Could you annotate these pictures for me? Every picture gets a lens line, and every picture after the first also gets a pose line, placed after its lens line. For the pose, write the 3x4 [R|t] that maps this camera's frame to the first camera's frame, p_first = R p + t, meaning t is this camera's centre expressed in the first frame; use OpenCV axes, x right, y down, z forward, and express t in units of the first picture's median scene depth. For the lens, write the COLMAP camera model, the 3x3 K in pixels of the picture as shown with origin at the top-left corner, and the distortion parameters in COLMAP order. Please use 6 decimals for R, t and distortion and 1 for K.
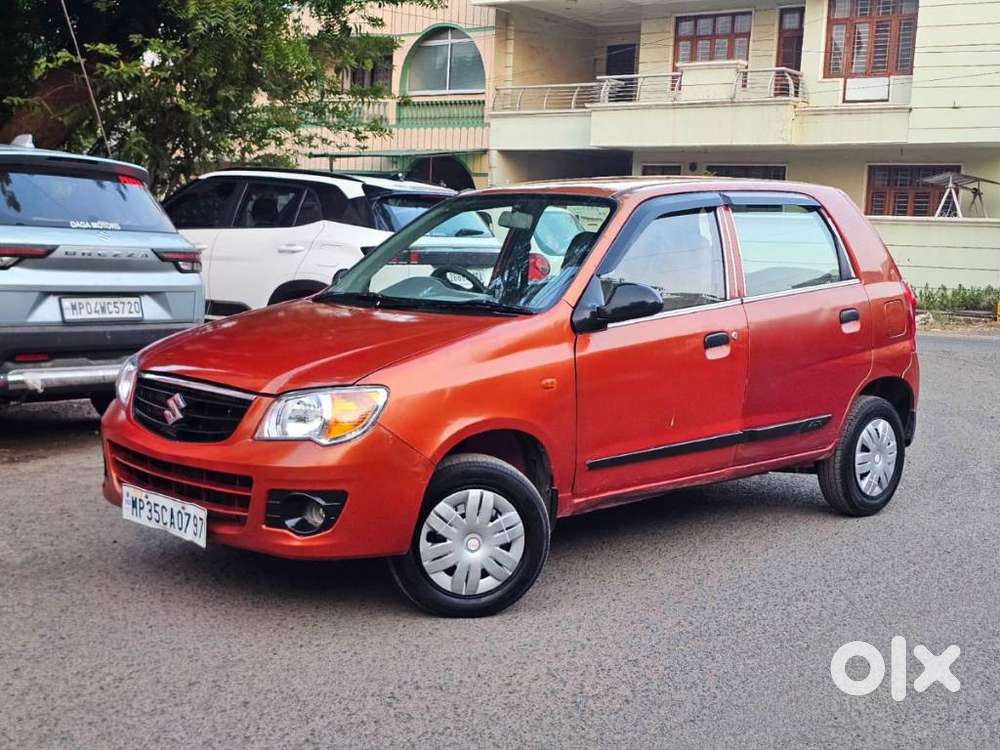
lens RADIAL K [[1323.9, 0, 506.9], [0, 1323.9, 379.5], [0, 0, 1]] dist [0.106609, 0.000000]
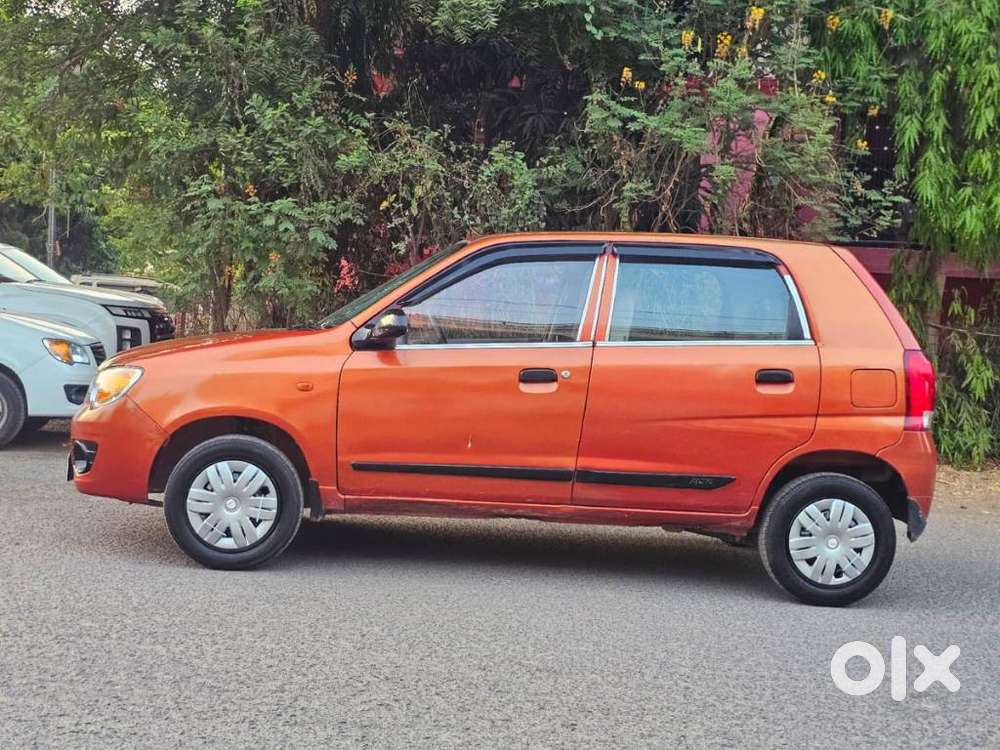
lens RADIAL K [[1323.9, 0, 530.5], [0, 1323.9, 372.0], [0, 0, 1]] dist [0.106609, 0.000000]
pose [[0.762042, 0.057066, -0.645008, 0.958371], [-0.127079, 0.989918, -0.062556, 0.038925], [0.634936, 0.129638, 0.761611, 0.229399]]
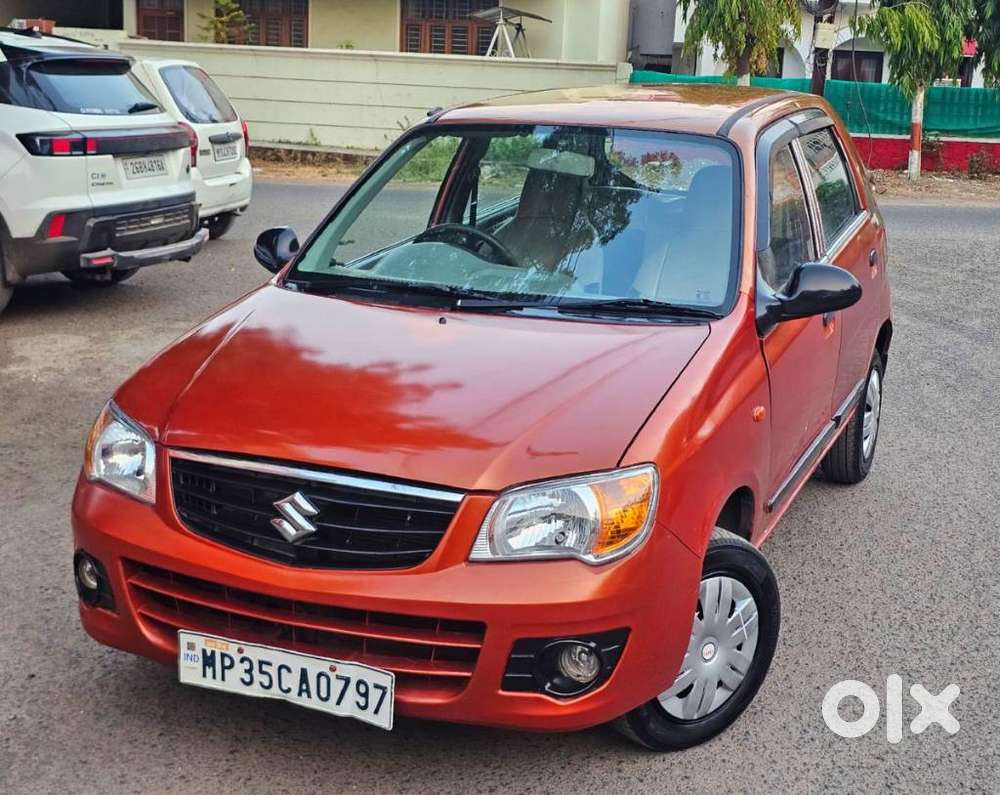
lens RADIAL K [[1429.7, 0, 505.6], [0, 1429.7, 394.2], [0, 0, 1]] dist [0.063600, 0.000000]
pose [[0.917204, -0.087532, 0.388684, -0.410195], [0.037374, 0.990169, 0.134793, -0.121730], [-0.396662, -0.109106, 0.911458, 0.337128]]
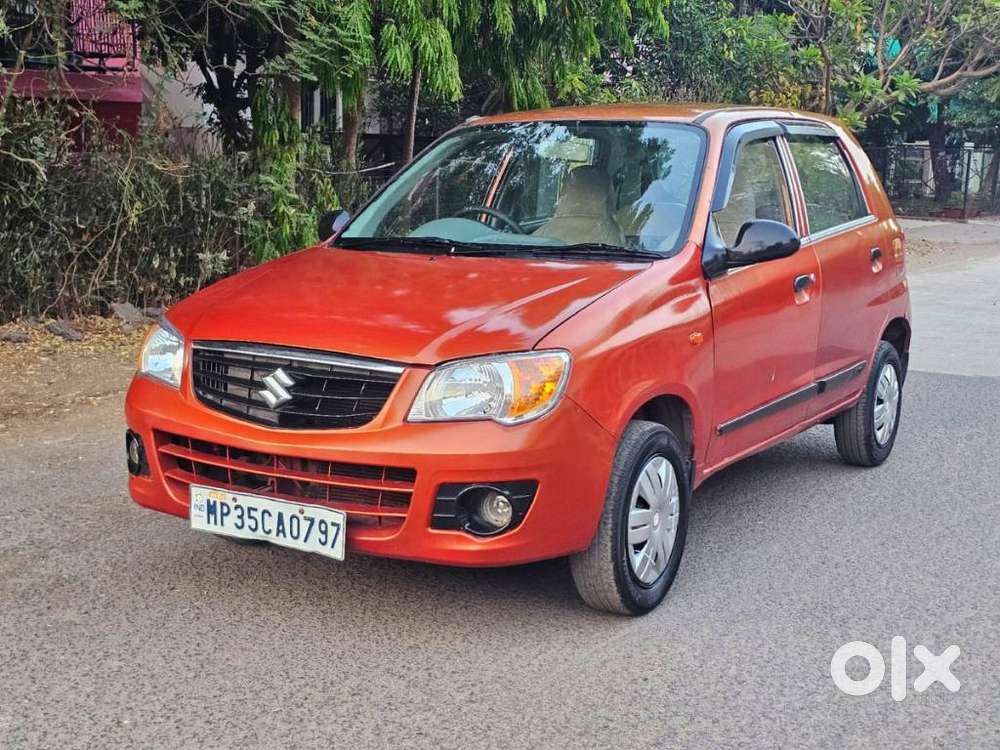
lens RADIAL K [[1323.9, 0, 503.2], [0, 1323.9, 376.3], [0, 0, 1]] dist [0.106609, 0.000000]
pose [[0.966136, -0.041746, 0.254635, -0.314067], [0.031946, 0.998585, 0.042503, -0.013532], [-0.256049, -0.032929, 0.966103, 0.200195]]
